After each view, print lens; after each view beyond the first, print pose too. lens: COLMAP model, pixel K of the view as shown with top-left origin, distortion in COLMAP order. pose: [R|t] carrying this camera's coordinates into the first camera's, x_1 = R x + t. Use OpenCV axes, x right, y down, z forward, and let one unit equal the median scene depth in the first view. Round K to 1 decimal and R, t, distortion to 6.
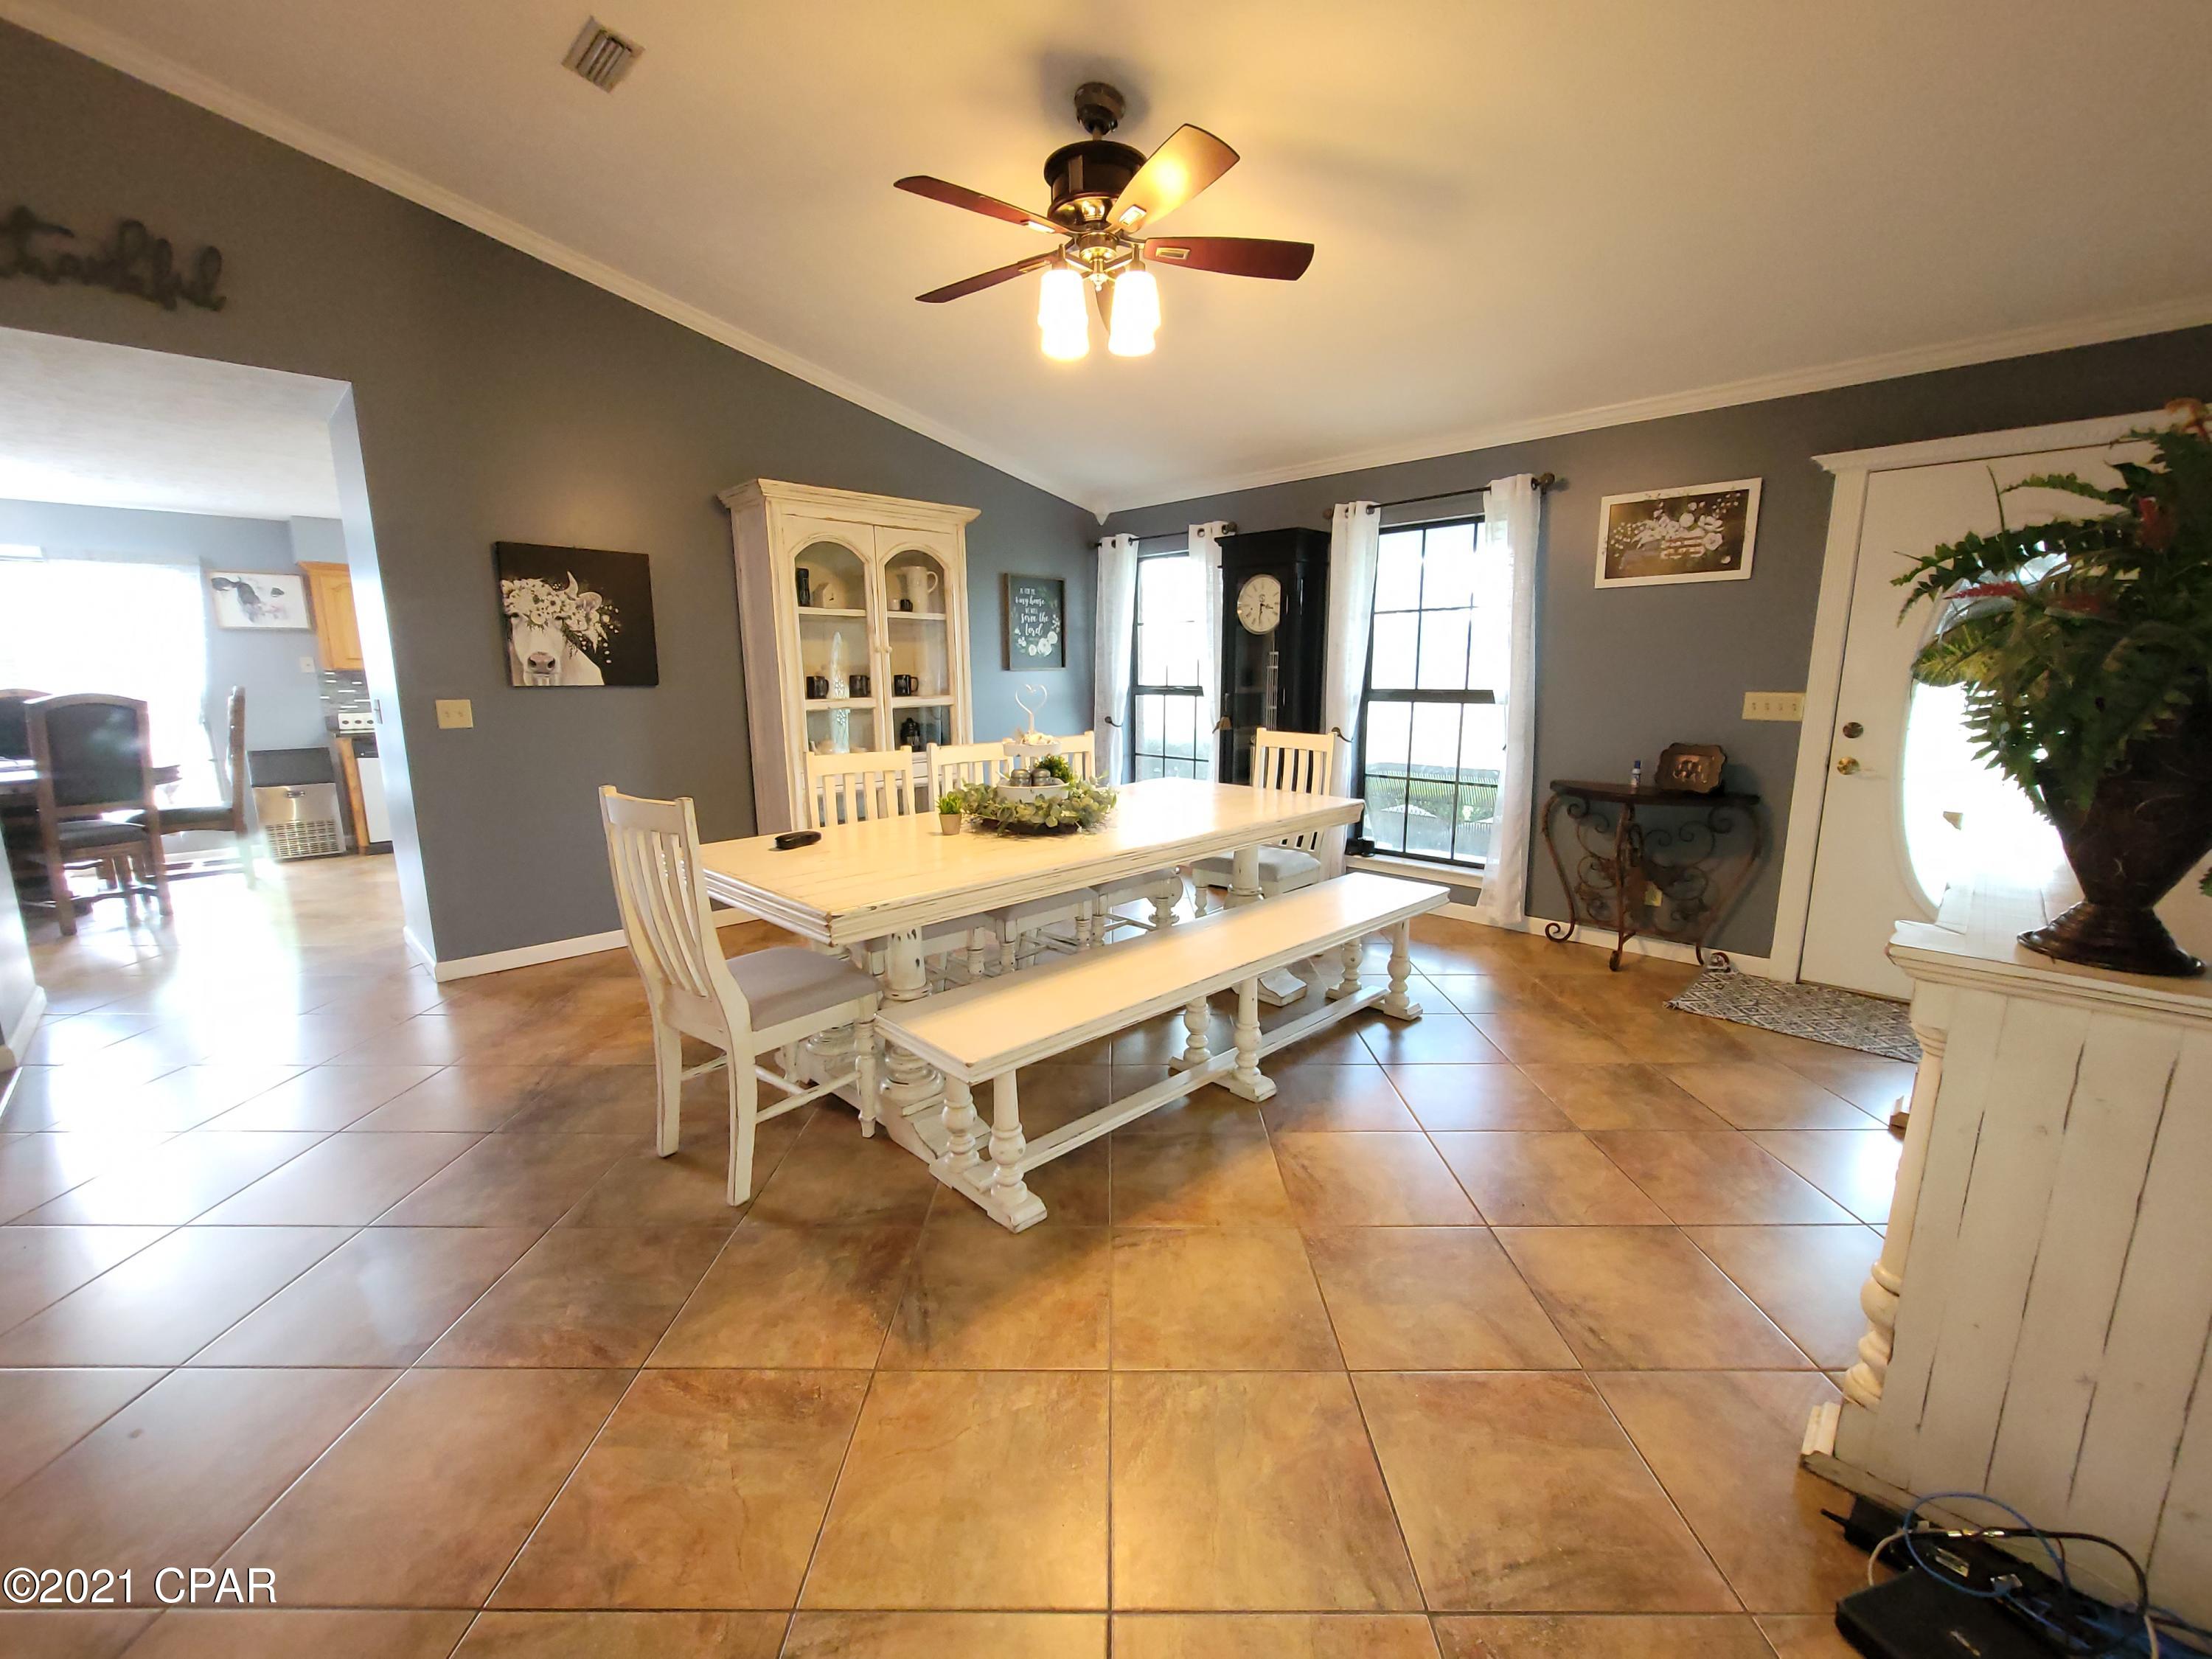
lens RADIAL K [[931.5, 0, 1046.2], [0, 931.5, 859.7], [0, 0, 1]] dist [-0.000337, -0.000103]
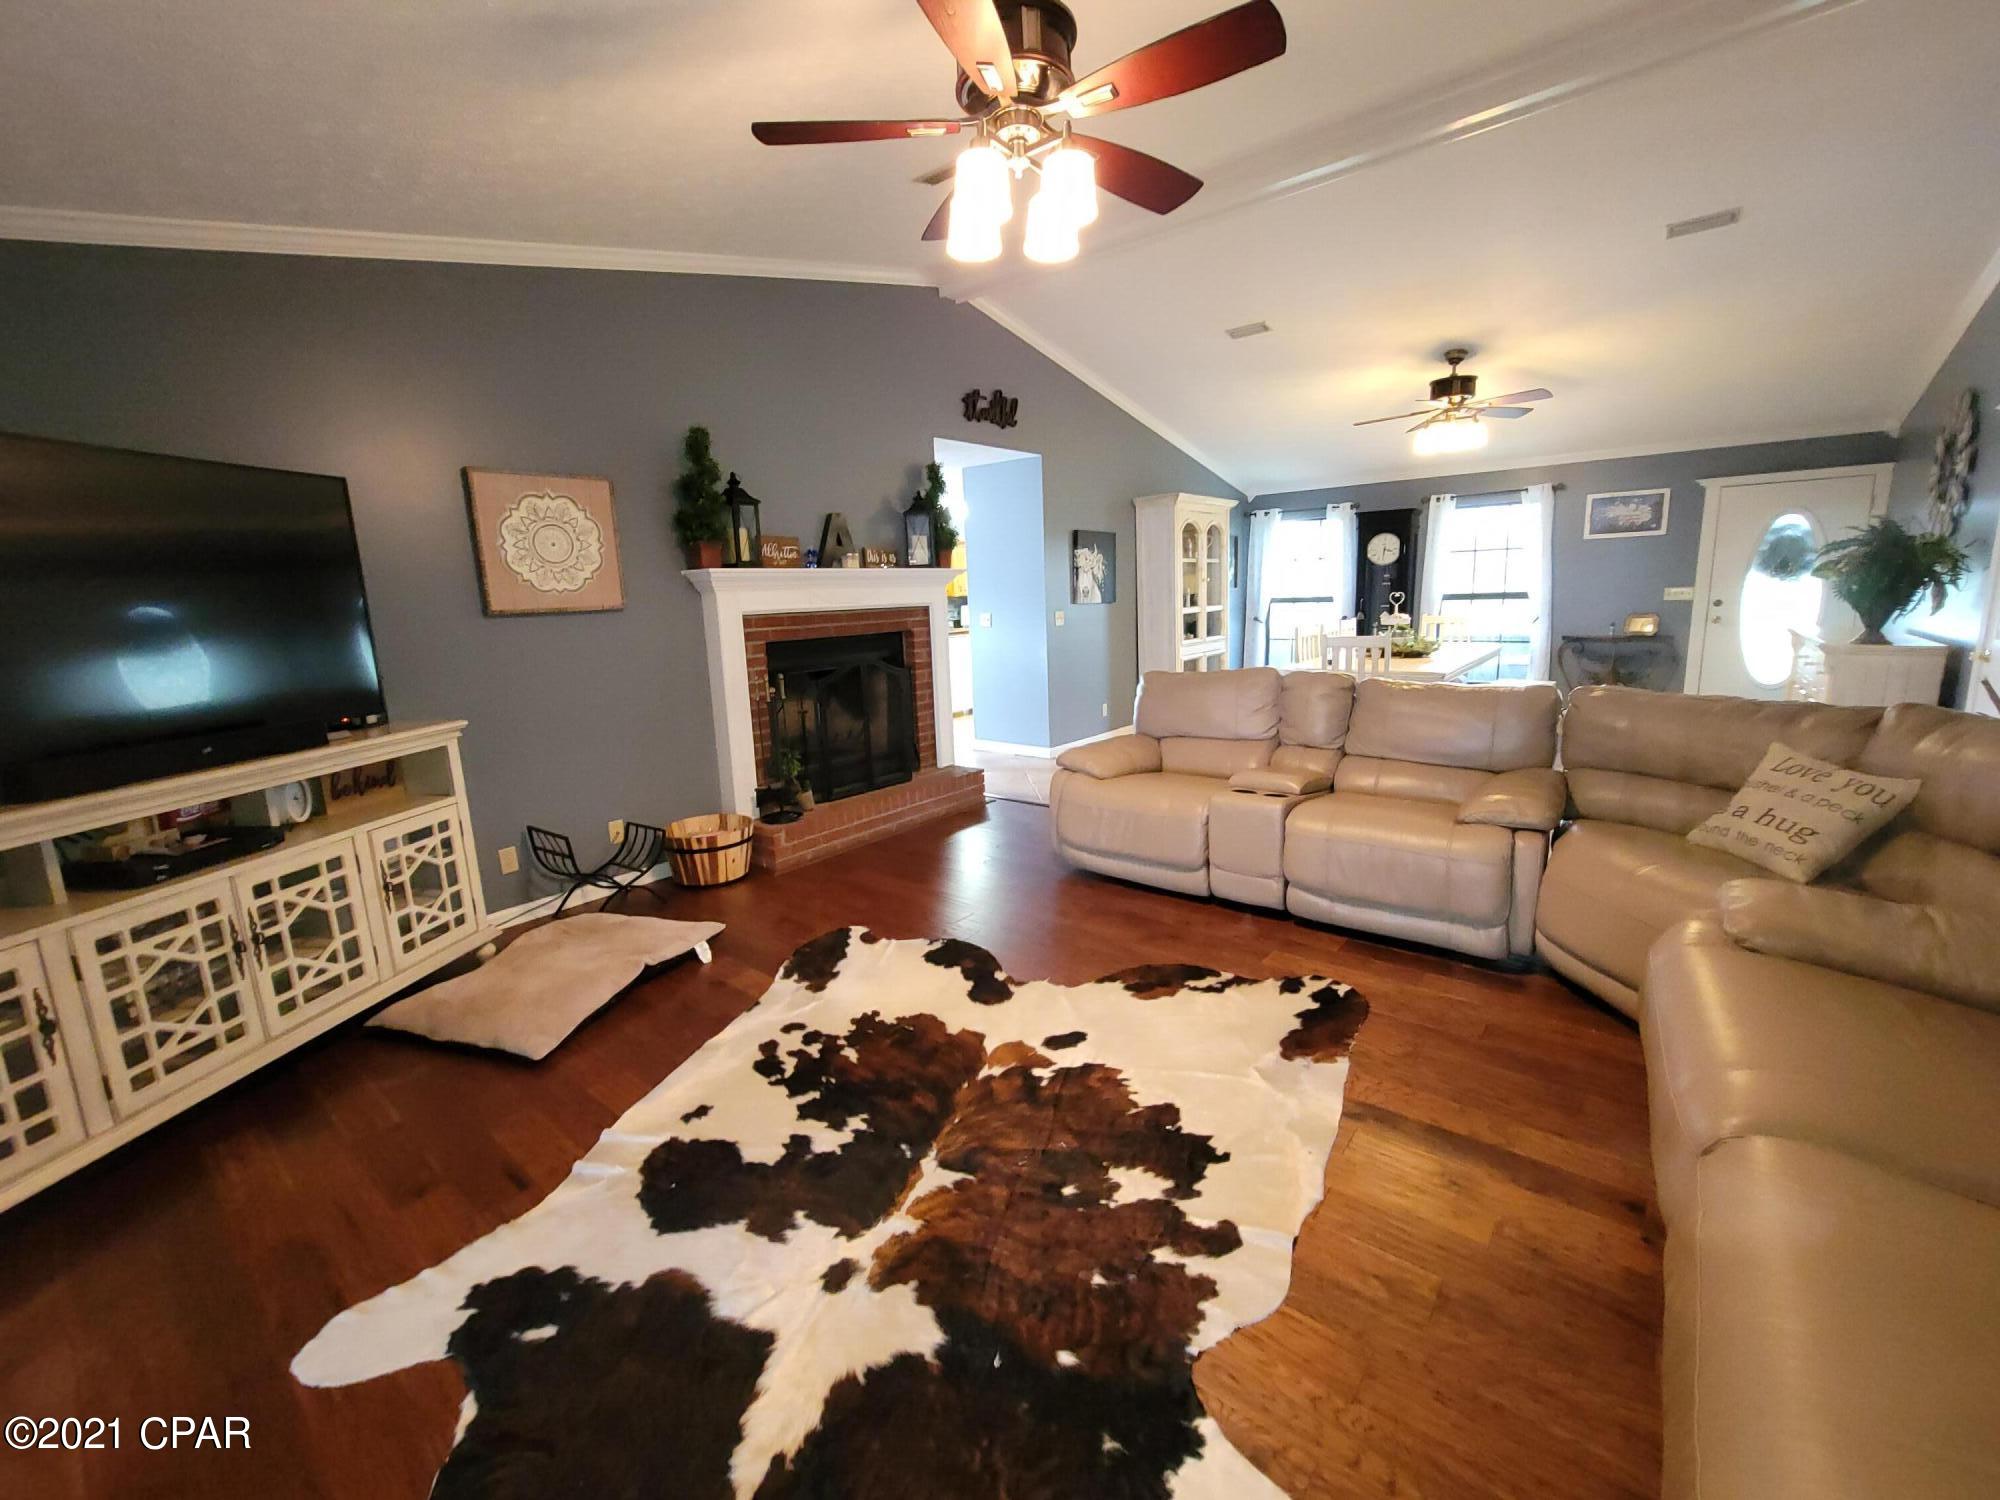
lens RADIAL K [[820.2, 0, 1000.5], [0, 820.2, 742.5], [0, 0, 1]] dist [-0.001796, -0.000598]
pose [[0.992732, -0.051355, 0.108842, -0.902255], [0.053950, 0.998322, -0.021028, 0.120409], [-0.107580, 0.026747, 0.993837, -0.629164]]
